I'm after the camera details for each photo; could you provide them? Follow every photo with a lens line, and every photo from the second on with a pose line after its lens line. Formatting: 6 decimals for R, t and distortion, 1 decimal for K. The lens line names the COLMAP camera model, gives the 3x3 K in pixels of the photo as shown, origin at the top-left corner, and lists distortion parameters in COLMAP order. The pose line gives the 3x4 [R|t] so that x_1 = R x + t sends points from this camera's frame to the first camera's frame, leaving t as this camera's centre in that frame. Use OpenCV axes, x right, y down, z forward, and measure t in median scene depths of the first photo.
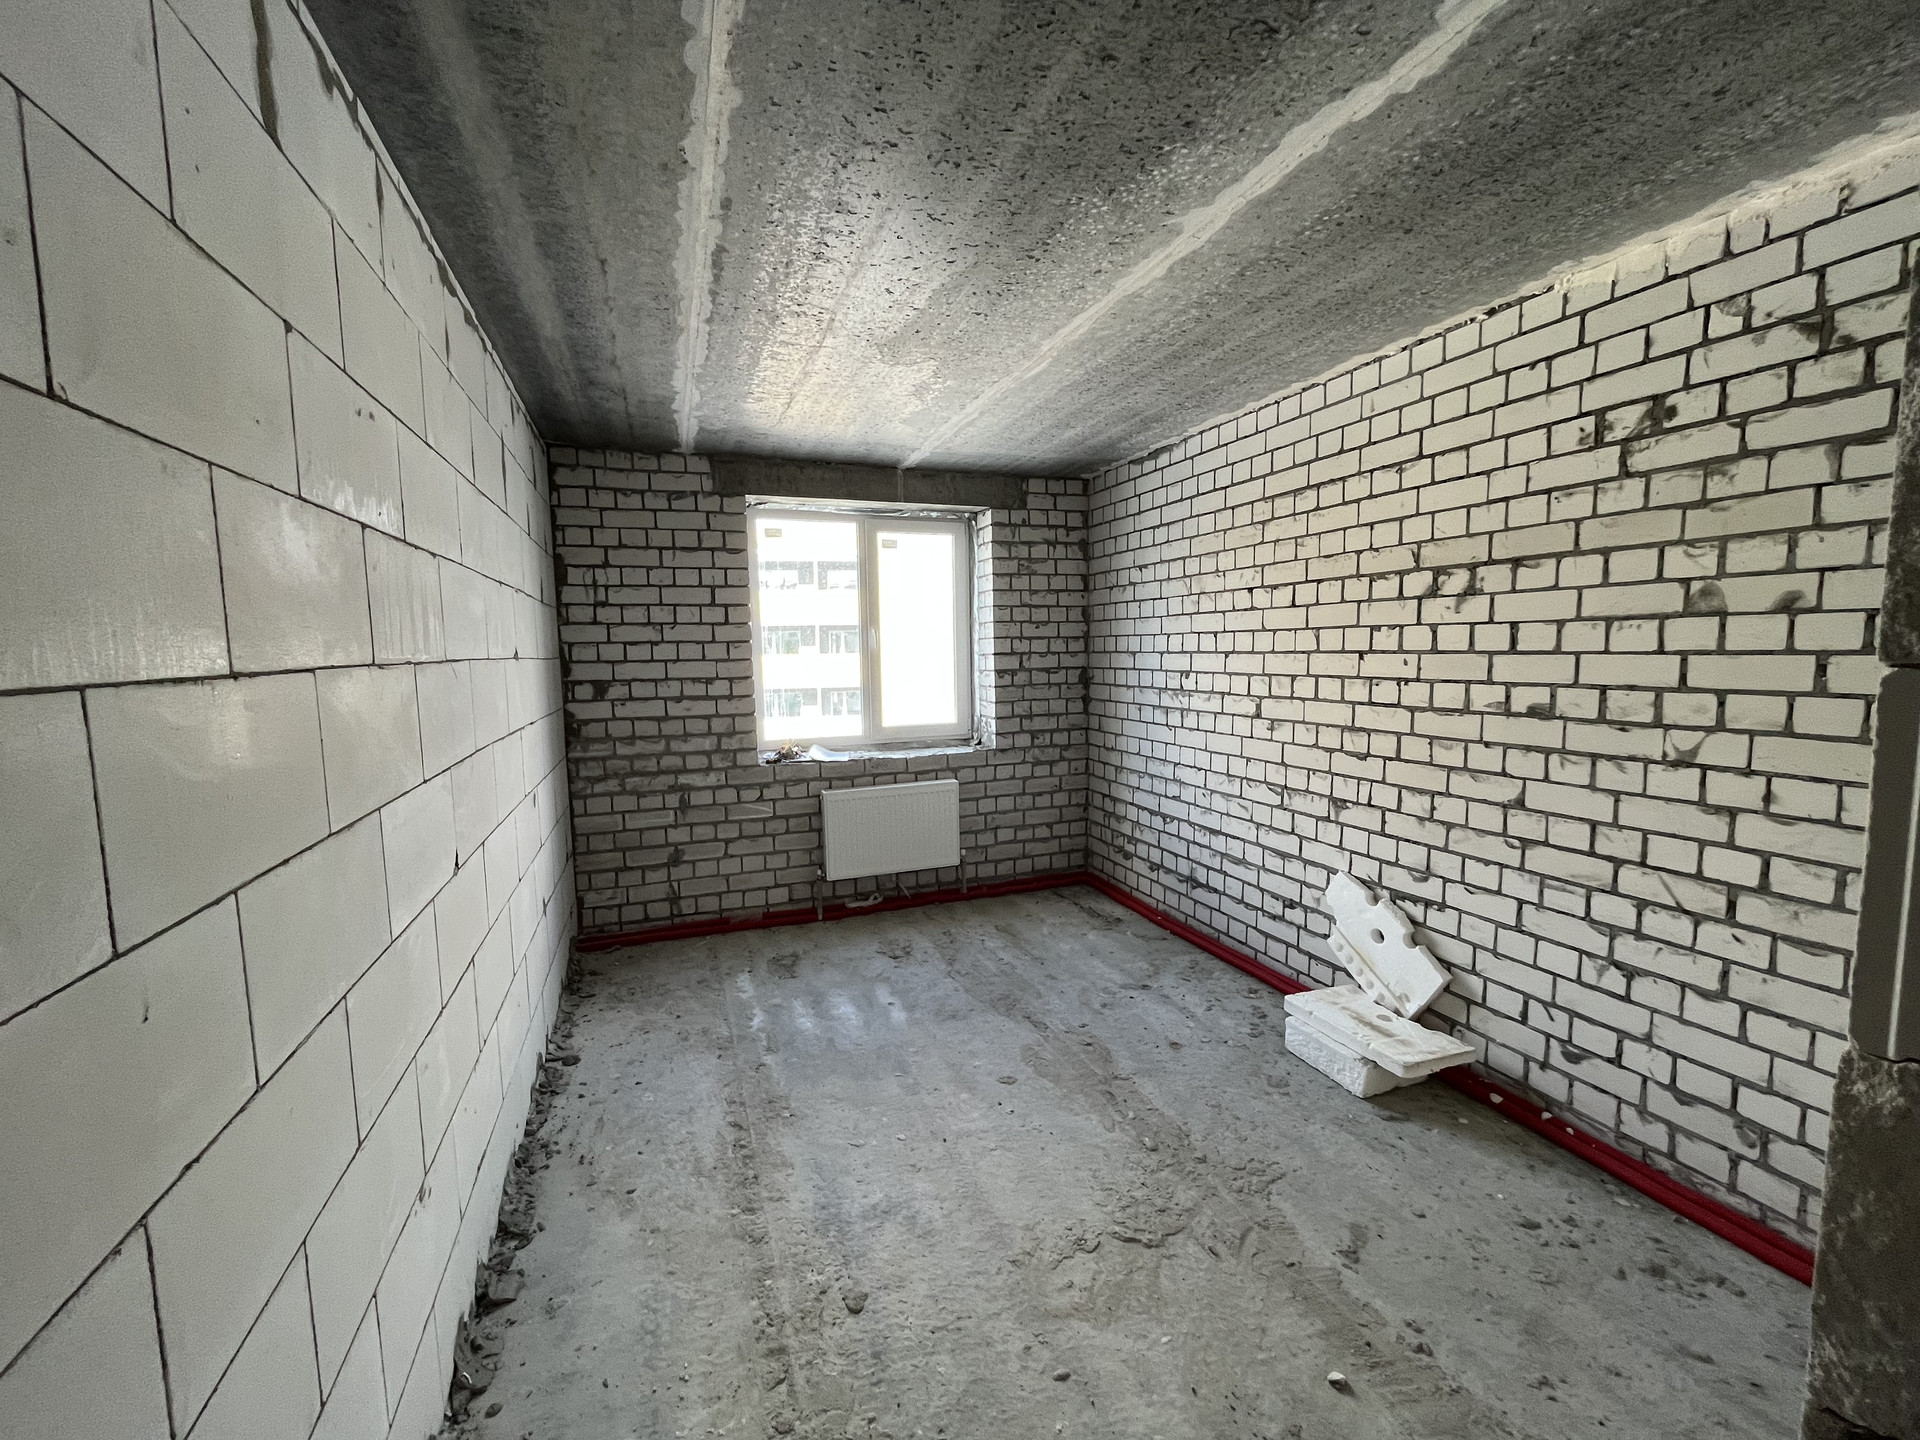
lens RADIAL K [[775.8, 0, 960.1], [0, 775.8, 723.0], [0, 0, 1]] dist [-0.005162, 0.000245]
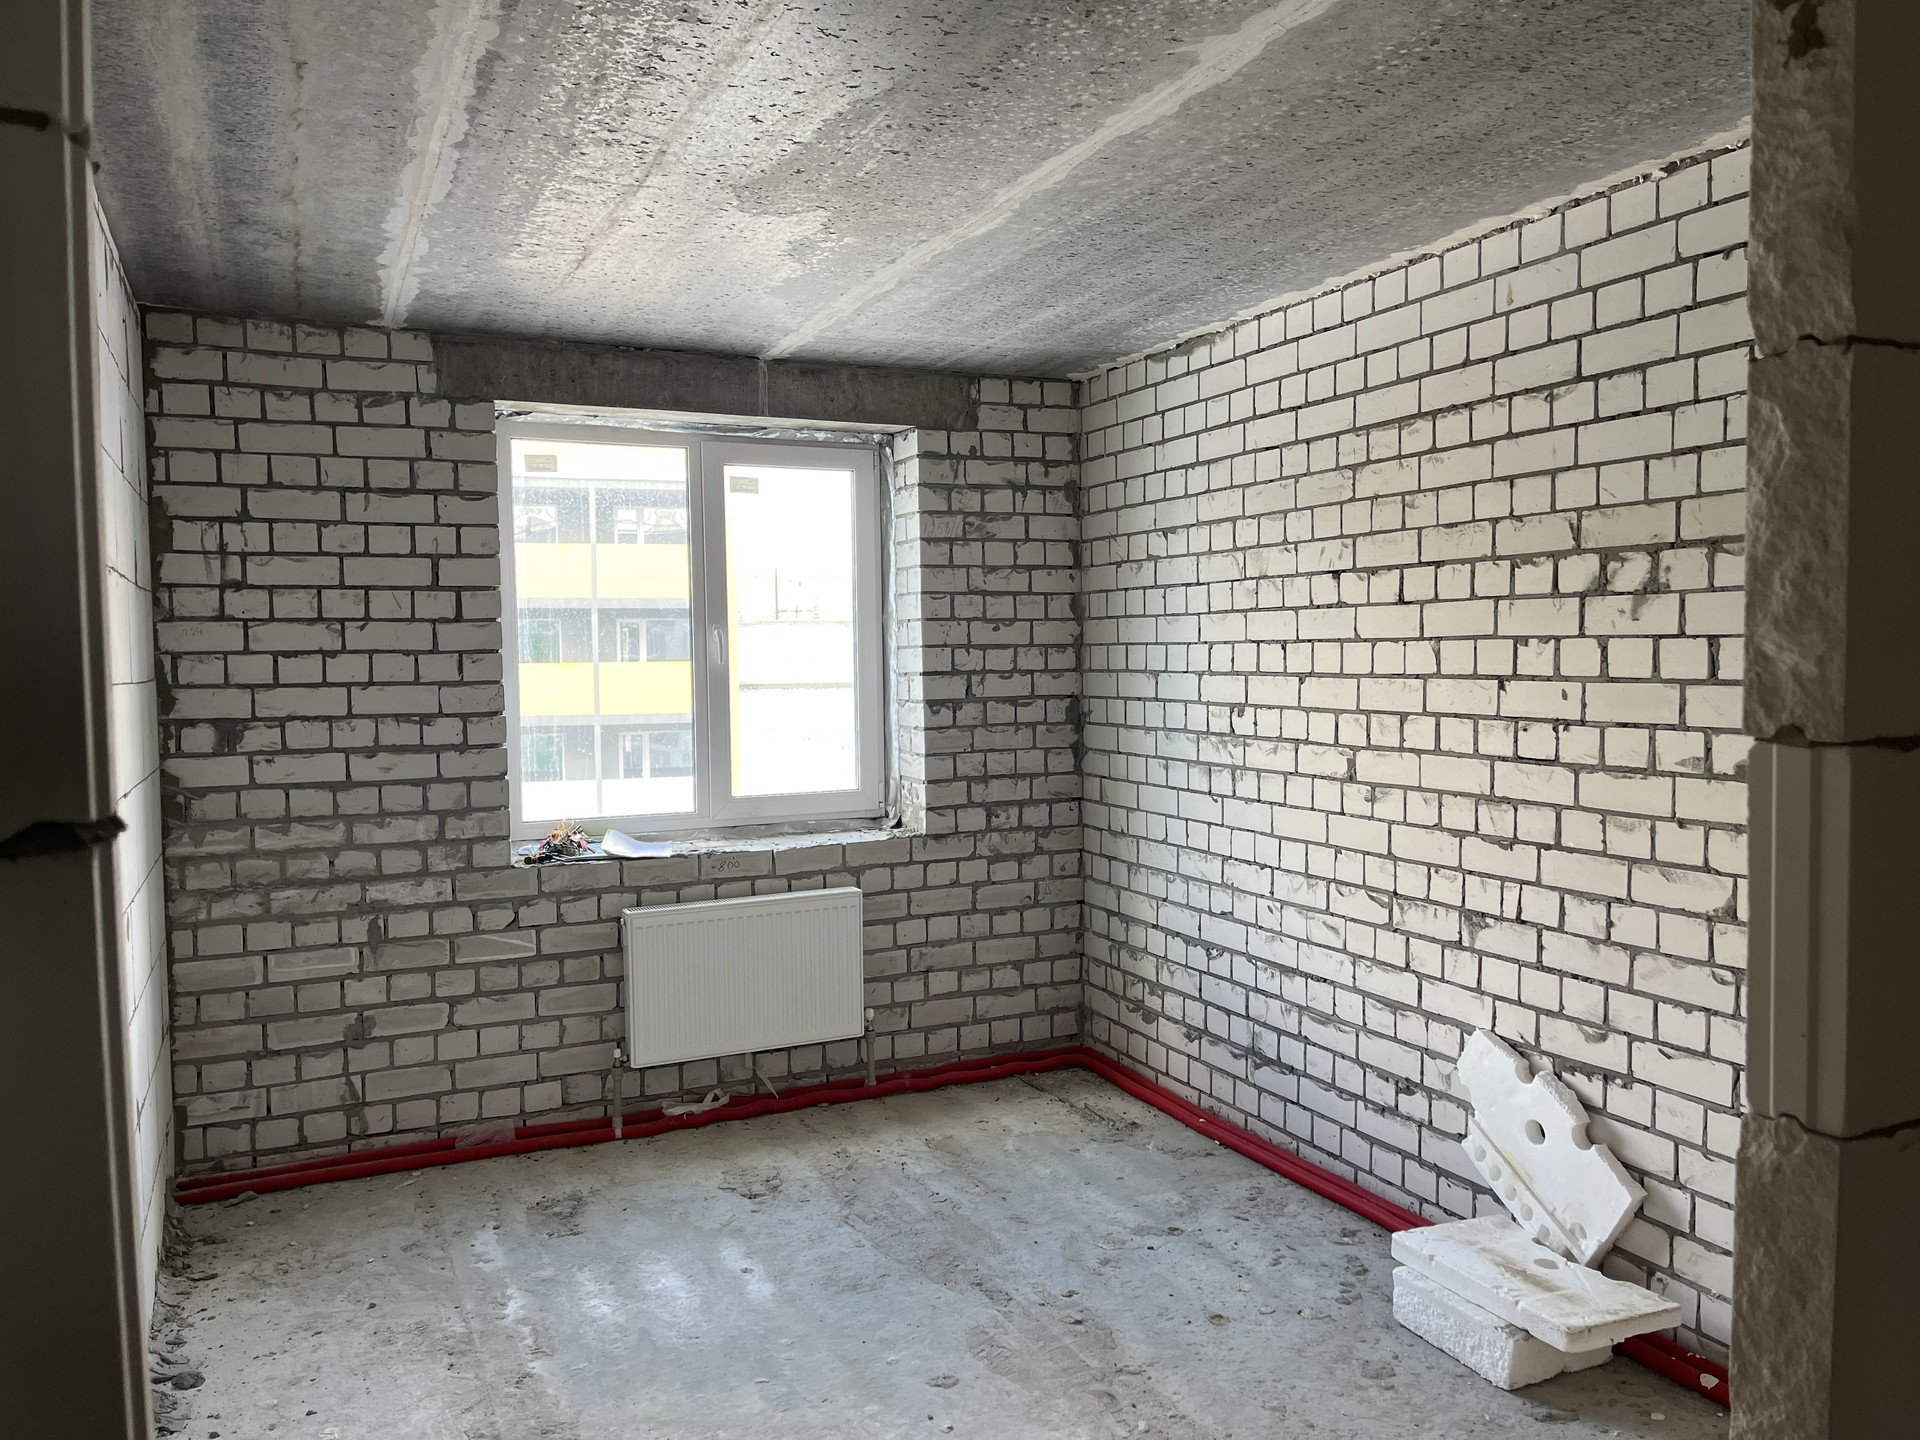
lens RADIAL K [[1435.0, 0, 971.5], [0, 1435.0, 715.1], [0, 0, 1]] dist [0.058680, -0.069128]
pose [[0.997149, 0.000775, 0.075455, -0.002222], [0.003119, 0.998670, -0.051470, -0.001458], [-0.075394, 0.051559, 0.995820, -0.121468]]
